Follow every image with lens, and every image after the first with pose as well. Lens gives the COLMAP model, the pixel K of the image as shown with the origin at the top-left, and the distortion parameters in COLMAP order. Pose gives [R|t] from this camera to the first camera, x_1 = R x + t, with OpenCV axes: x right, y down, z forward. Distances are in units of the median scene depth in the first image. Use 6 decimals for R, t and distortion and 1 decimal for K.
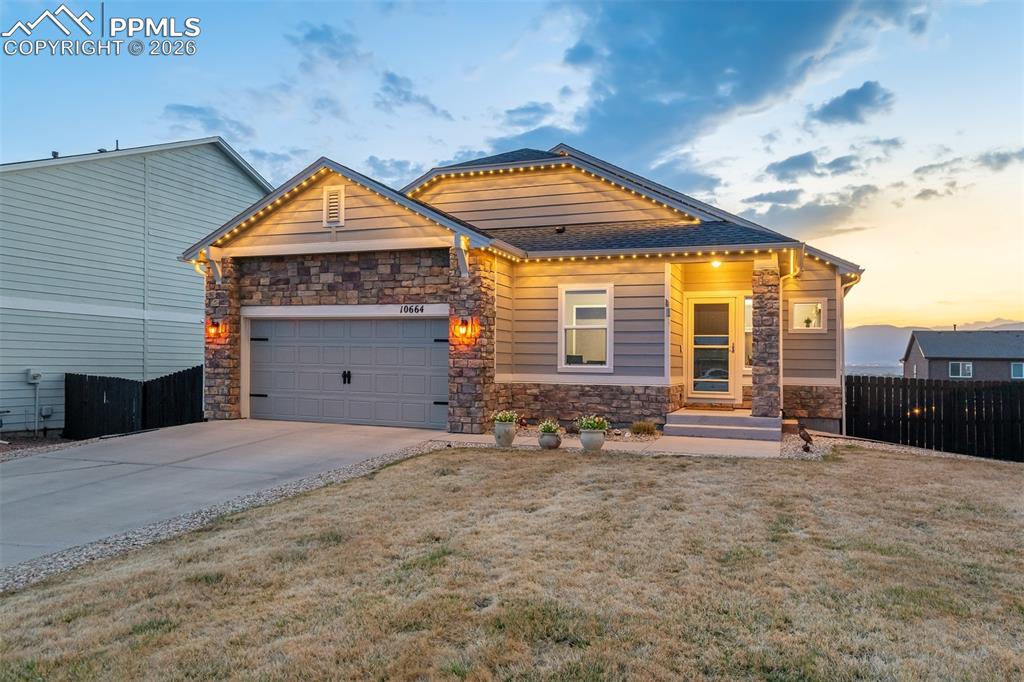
lens RADIAL K [[696.2, 0, 512.0], [0, 696.2, 341.0], [0, 0, 1]] dist [0.003738, 0.000066]
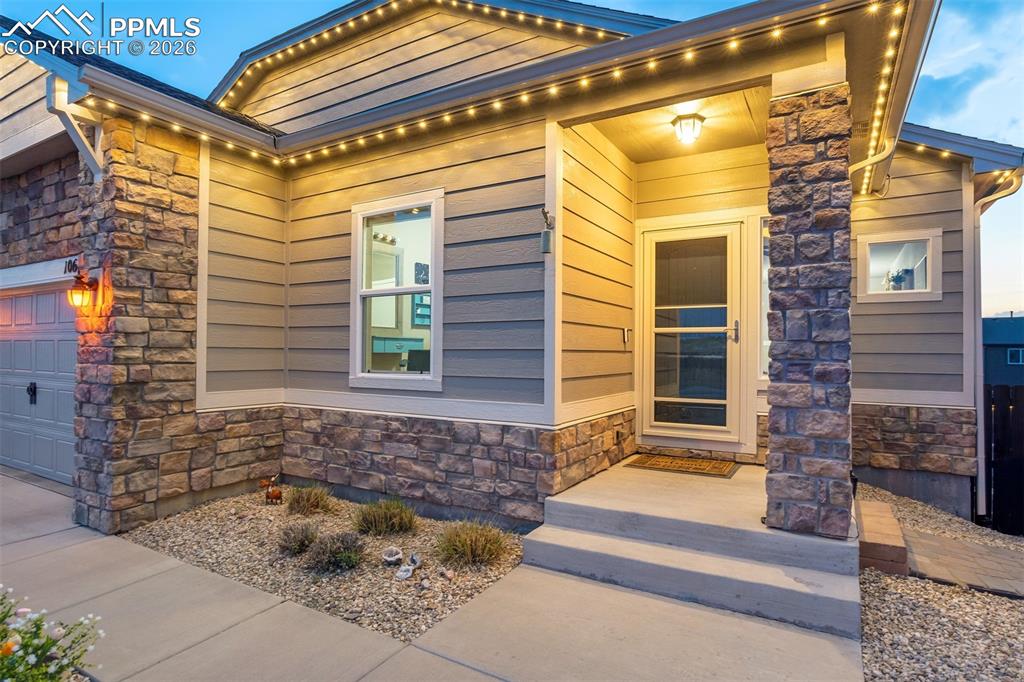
lens RADIAL K [[550.2, 0, 517.0], [0, 550.2, 350.4], [0, 0, 1]] dist [-0.026025, 0.001626]
pose [[0.988833, -0.009409, -0.148729, 0.236250], [0.013657, 0.999527, 0.027568, 0.010609], [0.148399, -0.029291, 0.988494, 0.642931]]
